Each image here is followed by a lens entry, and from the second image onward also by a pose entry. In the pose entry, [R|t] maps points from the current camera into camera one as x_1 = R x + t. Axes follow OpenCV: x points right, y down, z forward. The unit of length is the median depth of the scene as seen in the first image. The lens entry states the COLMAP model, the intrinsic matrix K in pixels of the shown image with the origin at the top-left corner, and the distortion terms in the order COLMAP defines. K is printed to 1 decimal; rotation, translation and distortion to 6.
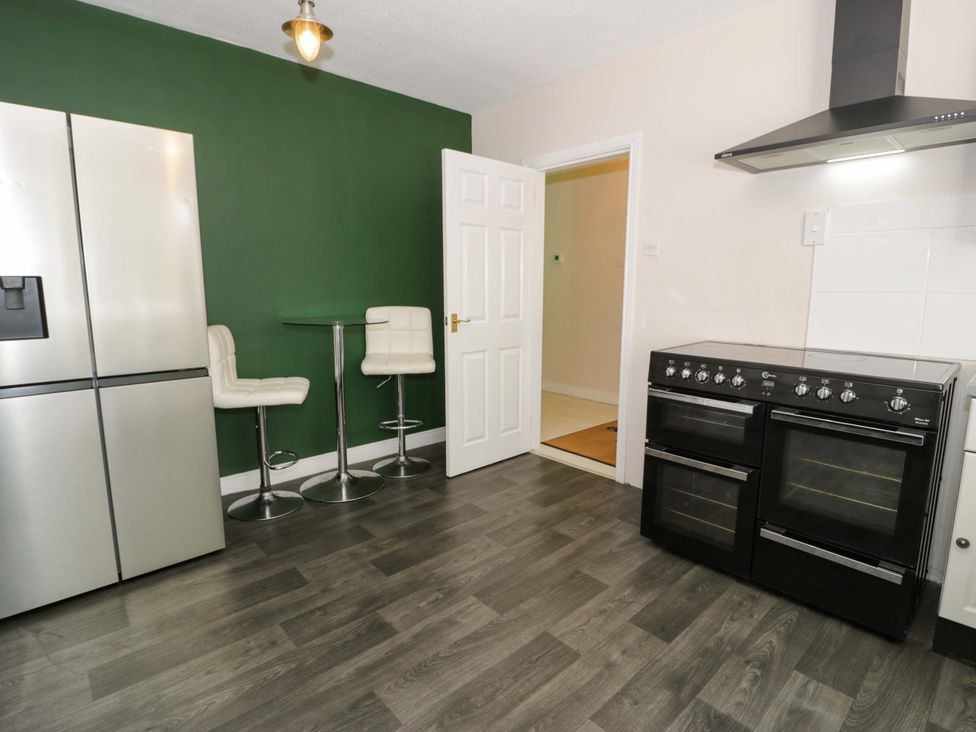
lens RADIAL K [[505.4, 0, 463.7], [0, 505.4, 363.6], [0, 0, 1]] dist [-0.003041, -0.009177]
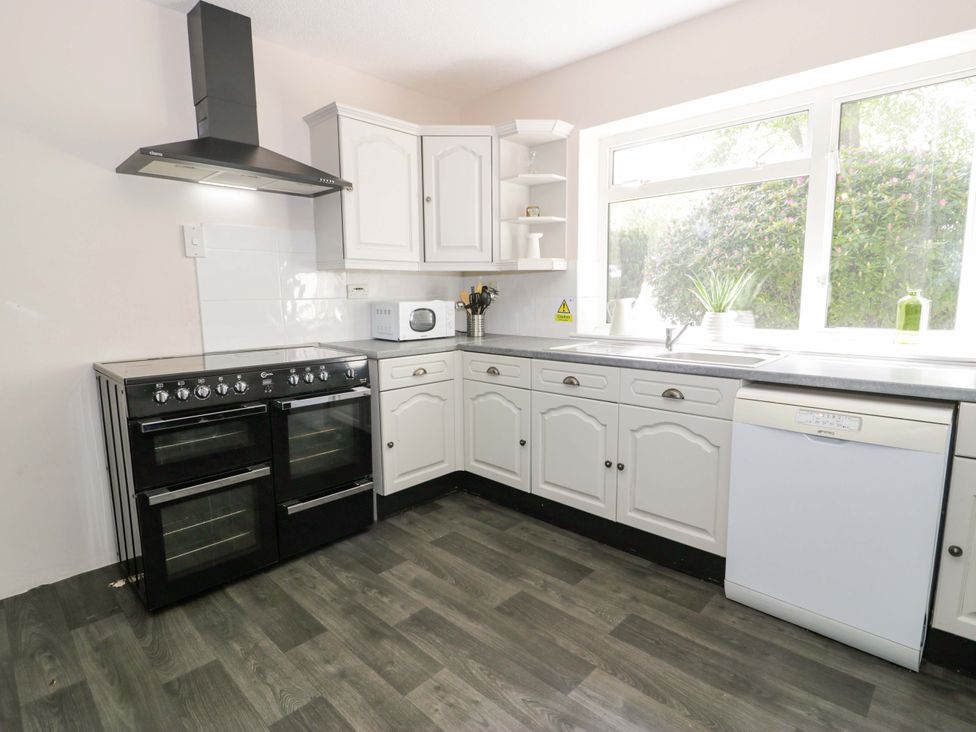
lens RADIAL K [[505.4, 0, 517.8], [0, 505.4, 361.4], [0, 0, 1]] dist [-0.003041, -0.009177]
pose [[-0.118114, -0.137421, 0.983445, -0.555119], [0.160408, 0.974730, 0.155468, -0.089610], [-0.979958, 0.176115, -0.093086, 0.552932]]
